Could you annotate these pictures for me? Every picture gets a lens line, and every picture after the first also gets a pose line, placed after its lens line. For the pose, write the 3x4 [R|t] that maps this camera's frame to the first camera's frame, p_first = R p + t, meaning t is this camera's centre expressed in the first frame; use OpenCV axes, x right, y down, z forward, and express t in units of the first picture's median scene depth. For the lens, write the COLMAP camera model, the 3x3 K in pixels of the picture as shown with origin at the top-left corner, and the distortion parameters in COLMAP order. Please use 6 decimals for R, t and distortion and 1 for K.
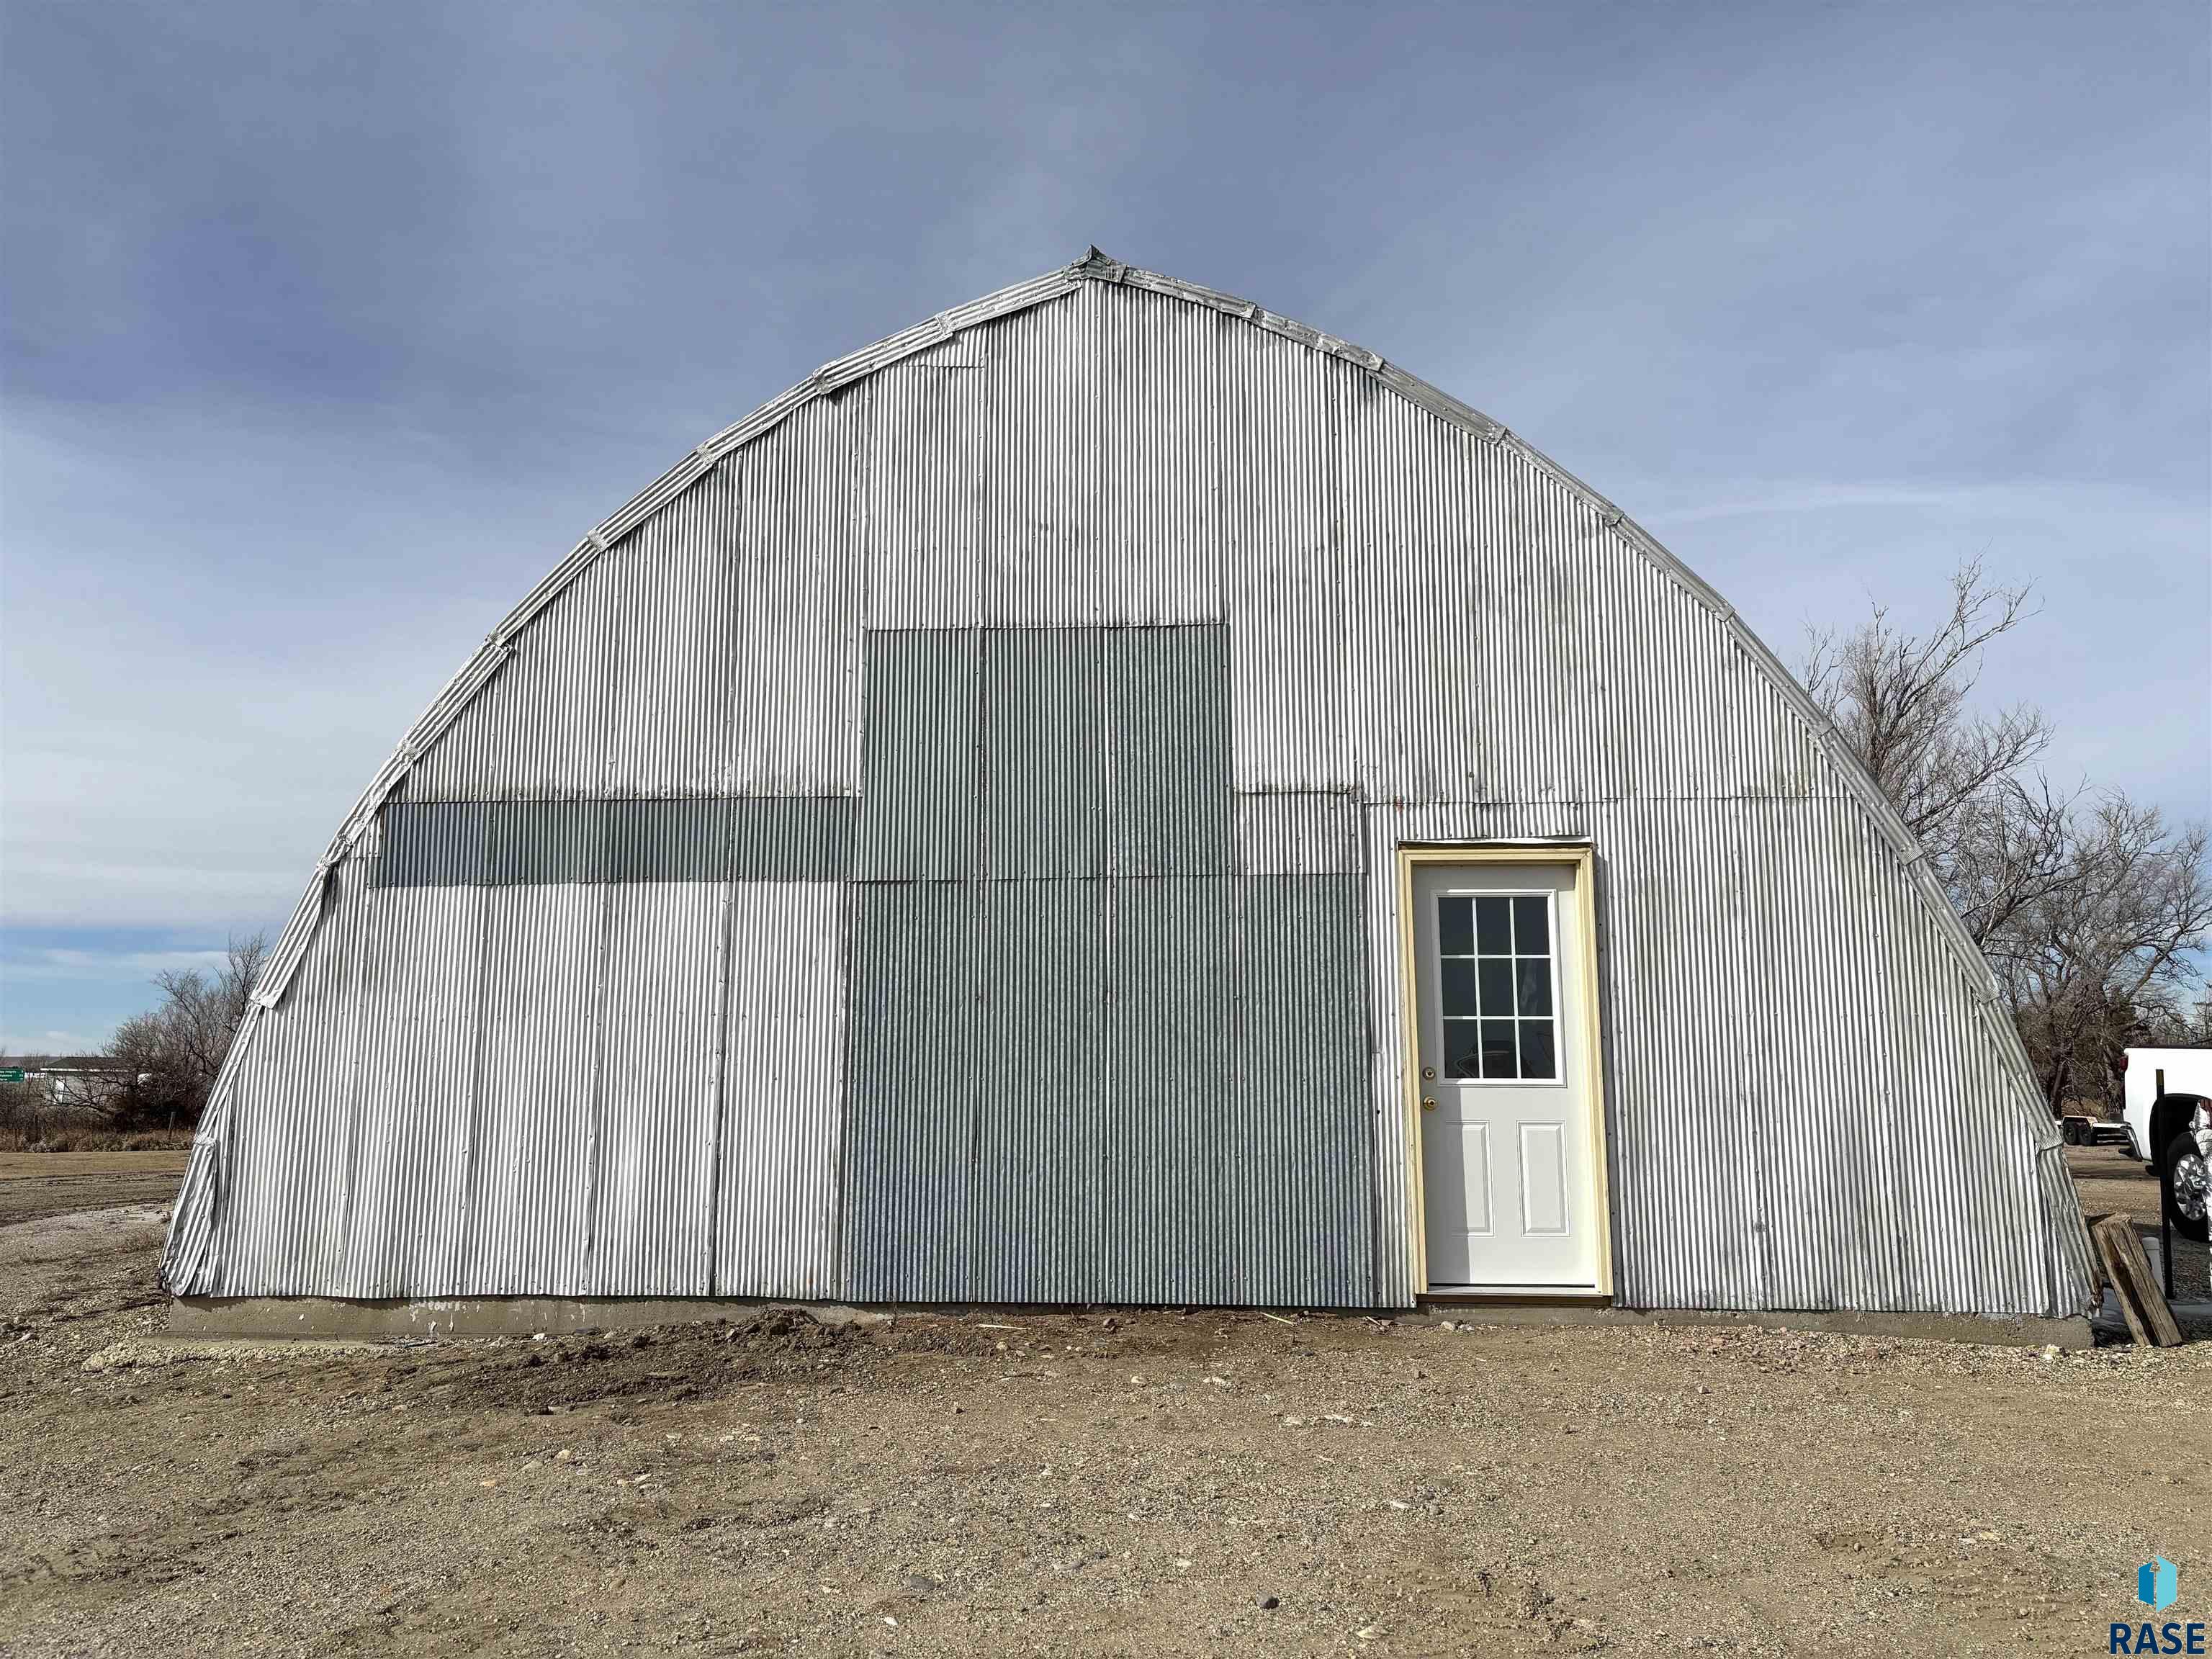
lens RADIAL K [[1630.7, 0, 1106.0], [0, 1630.7, 829.5], [0, 0, 1]] dist [0.070921, 0.000394]
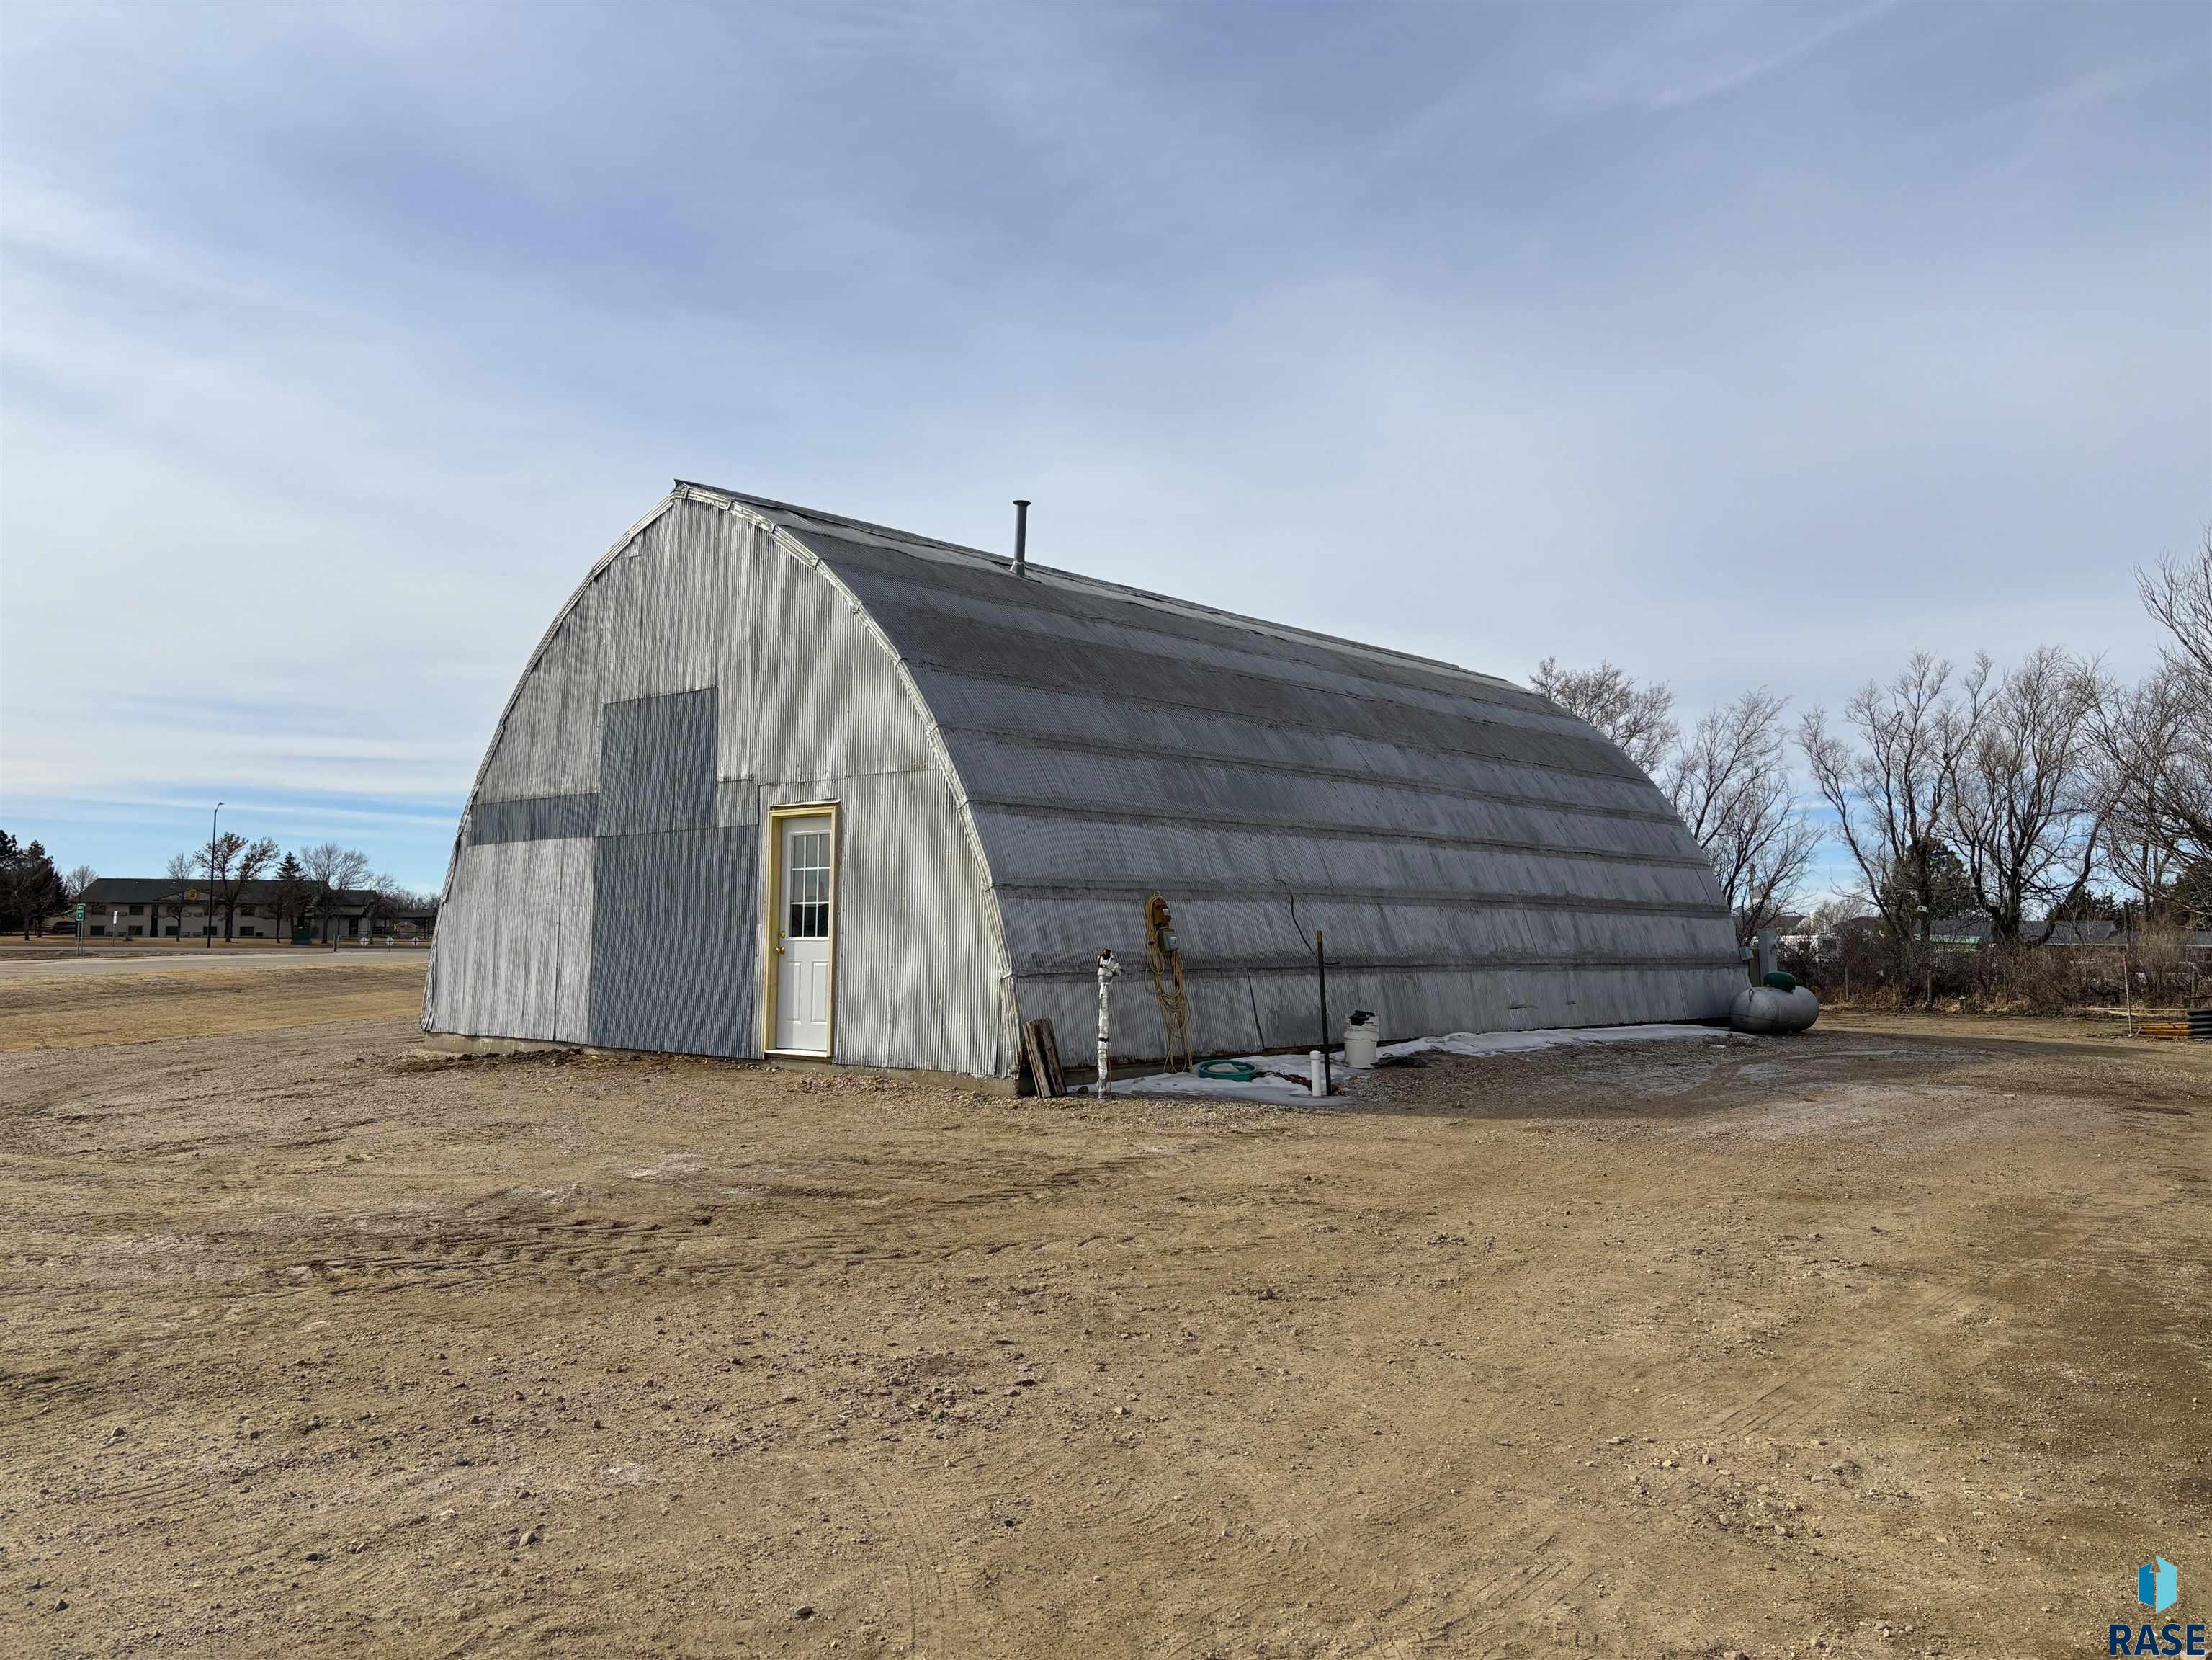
lens RADIAL K [[1630.9, 0, 1106.0], [0, 1630.9, 830.0], [0, 0, 1]] dist [0.070921, 0.000394]
pose [[0.799939, -0.033422, -0.599150, 1.524592], [0.079941, 0.995484, 0.051200, -0.028403], [0.594733, -0.088853, 0.798998, -0.205569]]
